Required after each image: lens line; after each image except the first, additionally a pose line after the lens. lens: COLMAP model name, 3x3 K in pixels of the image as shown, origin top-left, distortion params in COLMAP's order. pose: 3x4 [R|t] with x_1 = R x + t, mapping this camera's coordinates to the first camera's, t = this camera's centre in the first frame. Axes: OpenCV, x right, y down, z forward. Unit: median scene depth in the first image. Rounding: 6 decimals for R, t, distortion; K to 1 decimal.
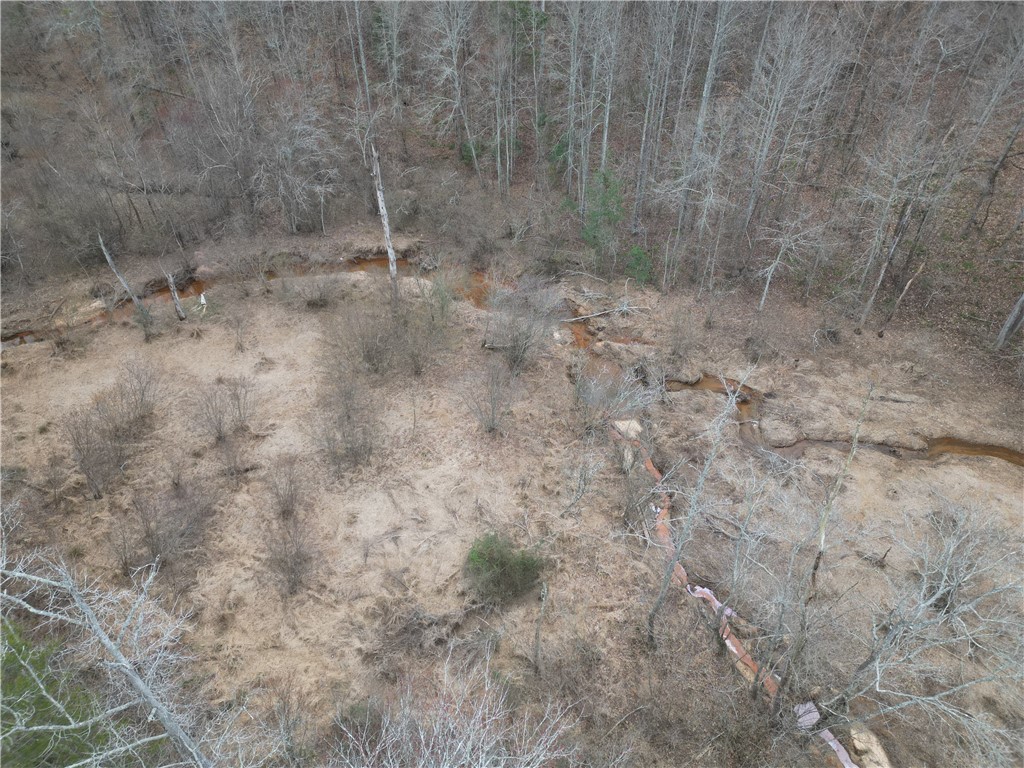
lens RADIAL K [[727.2, 0, 511.1], [0, 727.2, 384.1], [0, 0, 1]] dist [0.079703, -0.069990]
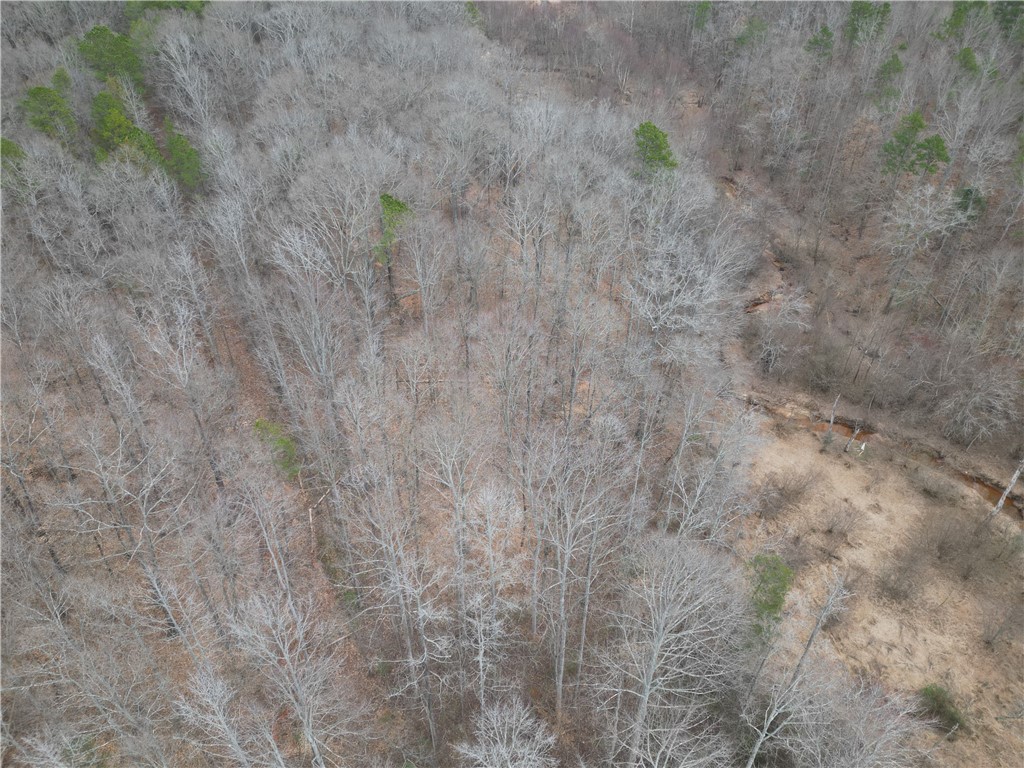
lens RADIAL K [[727.2, 0, 502.0], [0, 727.2, 375.5], [0, 0, 1]] dist [0.079703, -0.069990]
pose [[0.582608, 0.511956, -0.631244, 0.072489], [-0.546391, 0.821690, 0.162121, -0.089123], [0.601686, 0.250453, 0.758451, -0.898669]]
